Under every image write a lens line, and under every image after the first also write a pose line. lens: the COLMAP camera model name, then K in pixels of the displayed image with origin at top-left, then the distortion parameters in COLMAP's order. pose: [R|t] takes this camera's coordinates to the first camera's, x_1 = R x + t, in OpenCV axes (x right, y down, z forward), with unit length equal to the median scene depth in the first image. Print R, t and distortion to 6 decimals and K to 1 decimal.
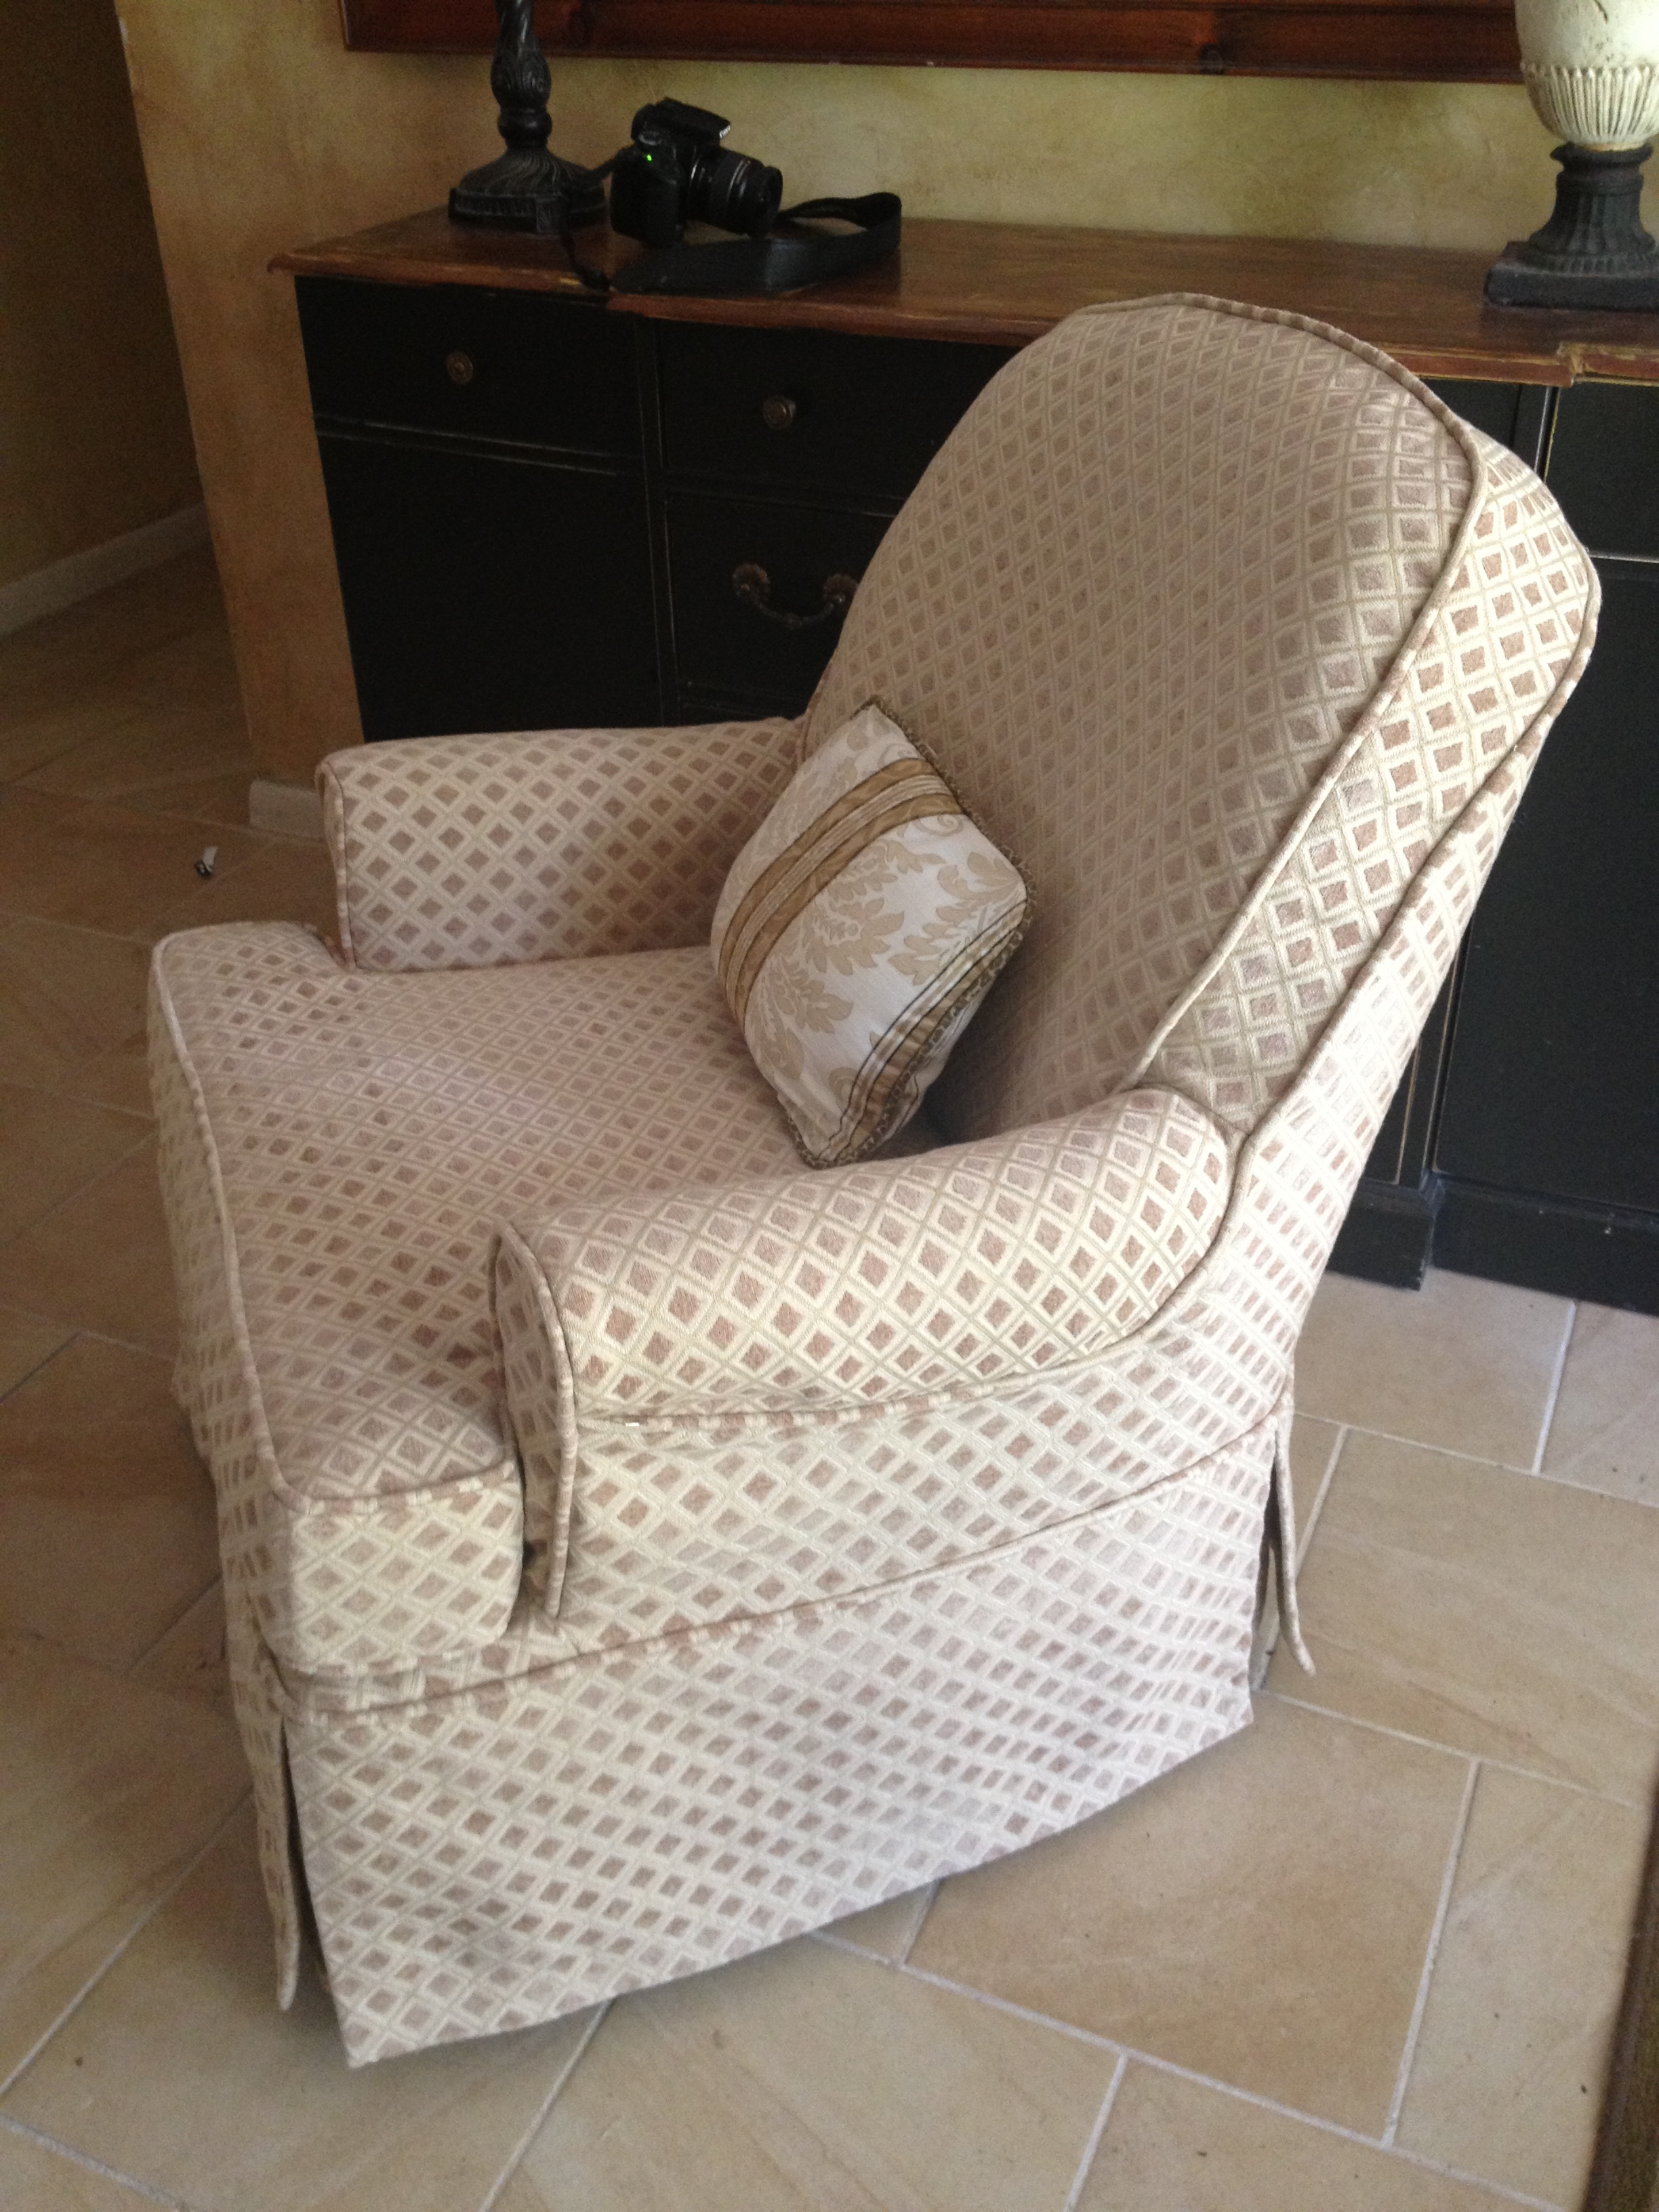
lens RADIAL K [[2081.0, 0, 840.2], [0, 2081.0, 1108.5], [0, 0, 1]] dist [0.129151, -0.291220]
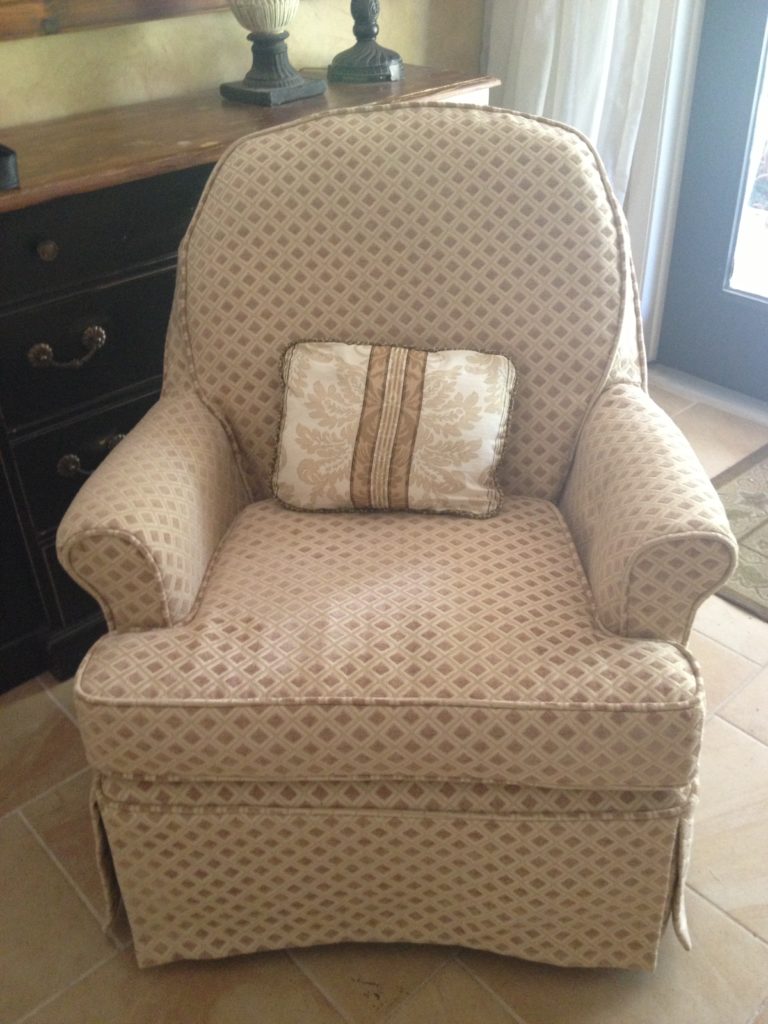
lens RADIAL K [[963.4, 0, 389.0], [0, 963.4, 513.2], [0, 0, 1]] dist [0.129151, -0.291220]
pose [[0.392402, -0.510255, 0.765285, -0.854162], [0.507381, 0.814060, 0.282615, -0.325358], [-0.767193, 0.277392, 0.578332, 0.526008]]
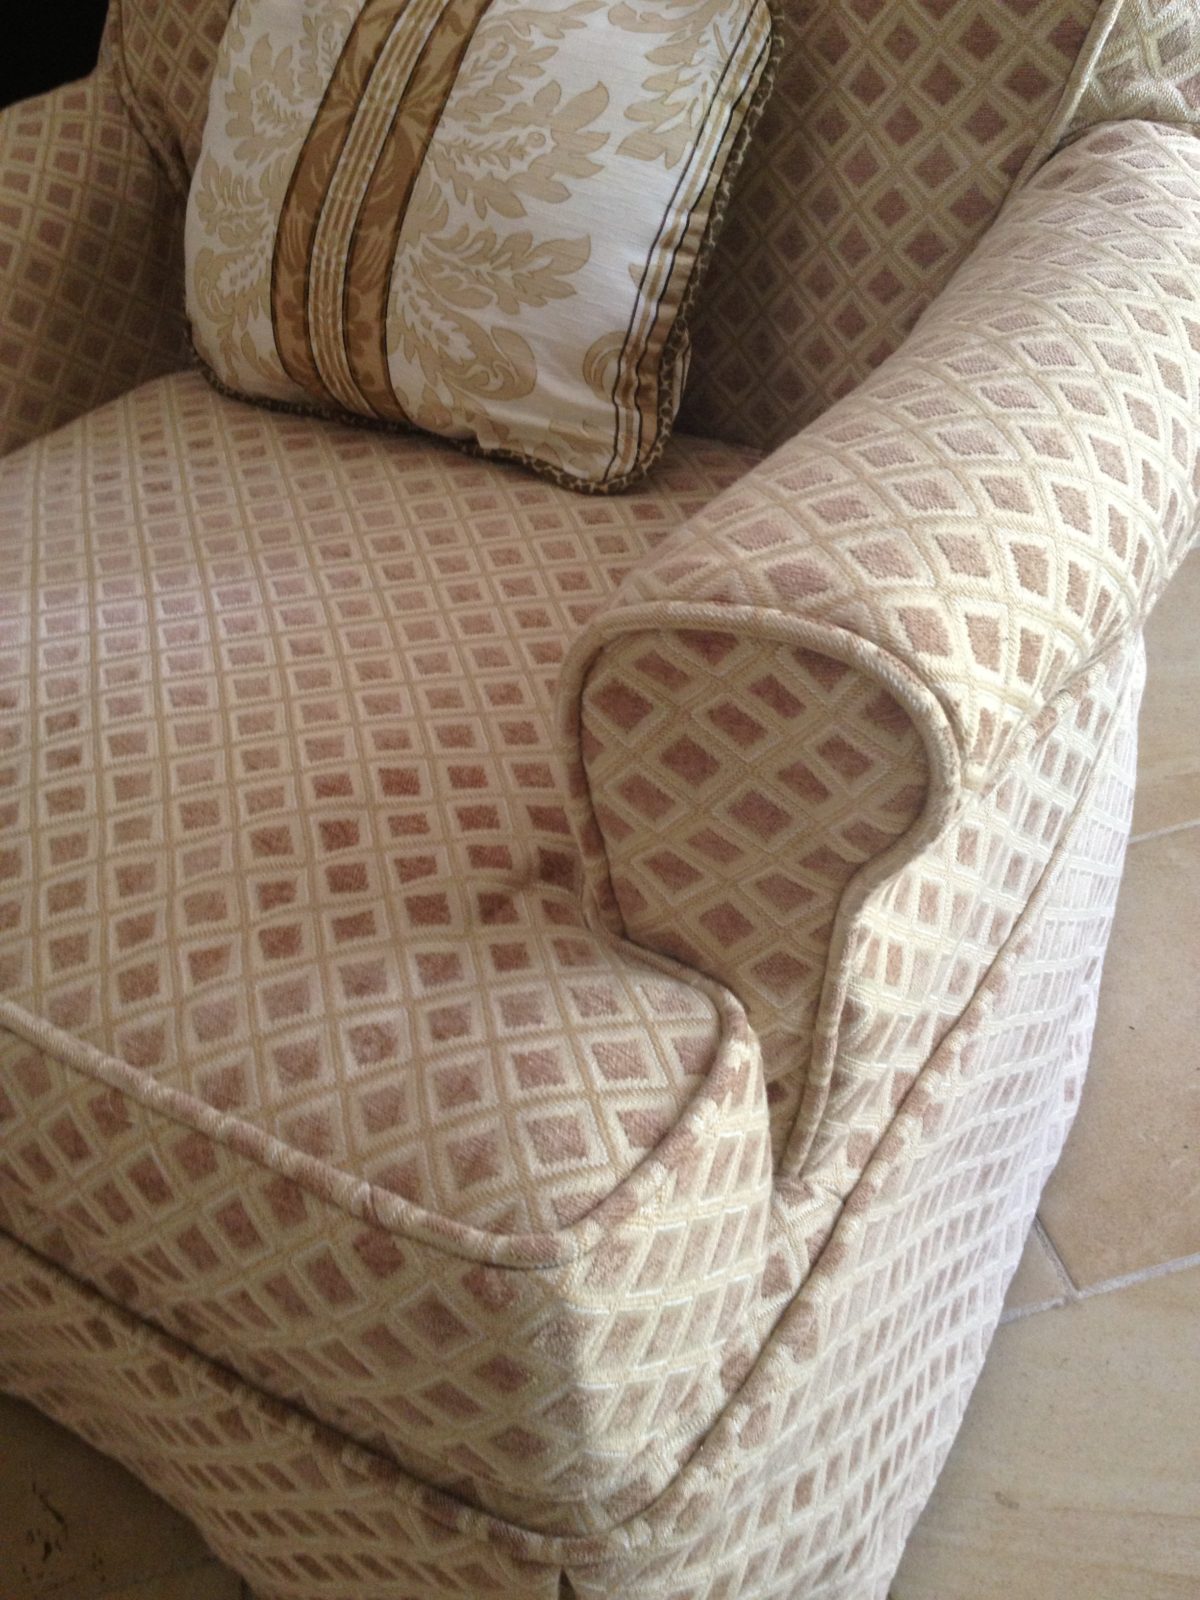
lens RADIAL K [[1505.3, 0, 607.8], [0, 1505.3, 801.8], [0, 0, 1]] dist [0.129151, -0.291220]
pose [[0.786552, -0.474113, 0.395668, -0.289344], [0.422976, 0.880463, 0.214186, 0.010319], [-0.449919, -0.001110, 0.893069, 0.547388]]
